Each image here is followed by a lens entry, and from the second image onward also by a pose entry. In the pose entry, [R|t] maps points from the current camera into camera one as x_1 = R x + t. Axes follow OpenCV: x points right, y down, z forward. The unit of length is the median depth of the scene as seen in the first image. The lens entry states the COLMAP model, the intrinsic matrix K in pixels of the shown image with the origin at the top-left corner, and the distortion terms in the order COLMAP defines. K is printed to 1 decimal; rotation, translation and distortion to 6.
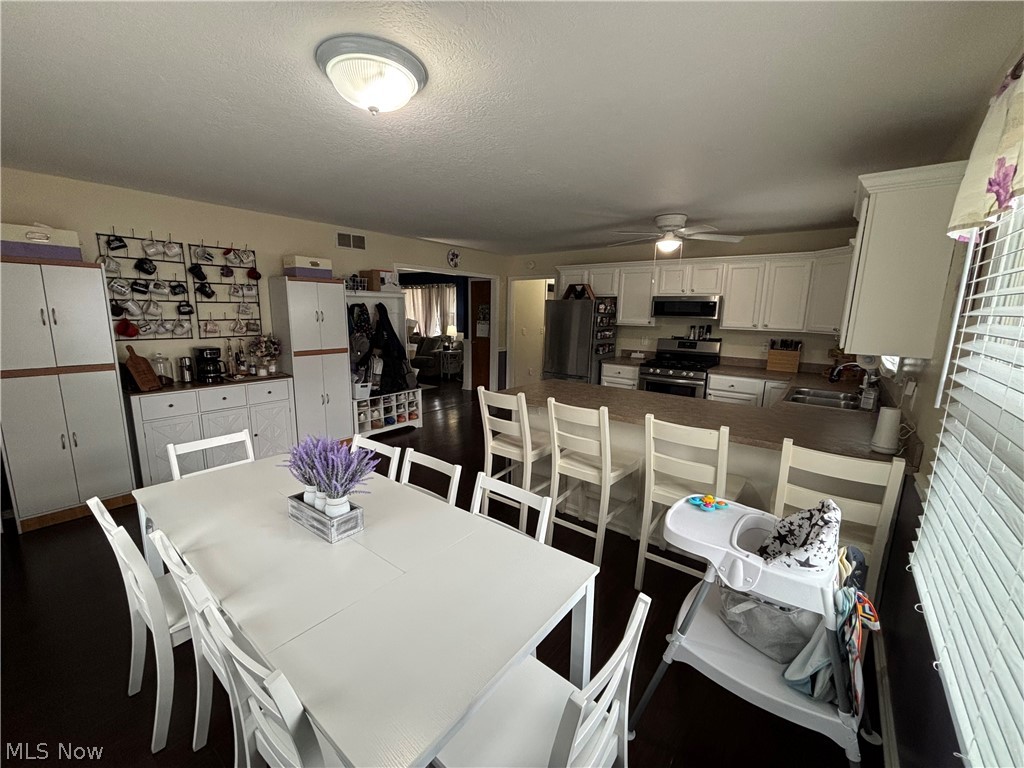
lens RADIAL K [[414.8, 0, 512.0], [0, 414.8, 384.0], [0, 0, 1]] dist [-0.000091, -0.000063]
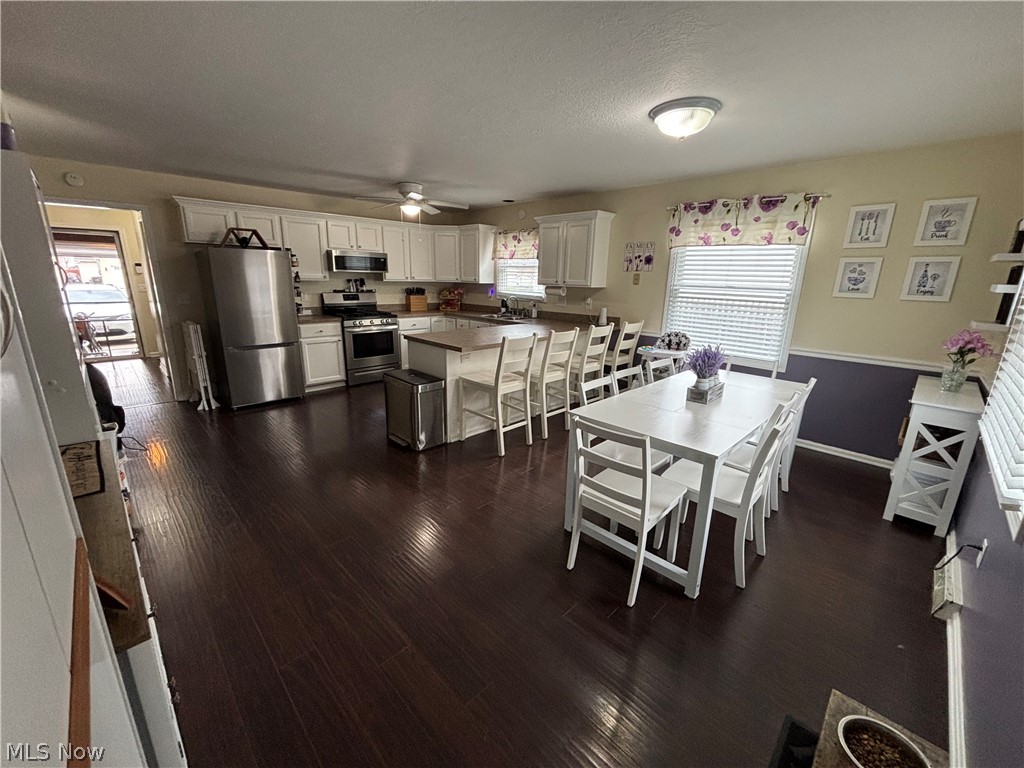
lens RADIAL K [[414.8, 0, 512.0], [0, 414.8, 384.0], [0, 0, 1]] dist [-0.000091, -0.000063]
pose [[0.125467, -0.264647, 0.956149, -0.738096], [0.157352, 0.956873, 0.244200, -0.087991], [-0.979540, 0.119813, 0.161698, 0.501961]]
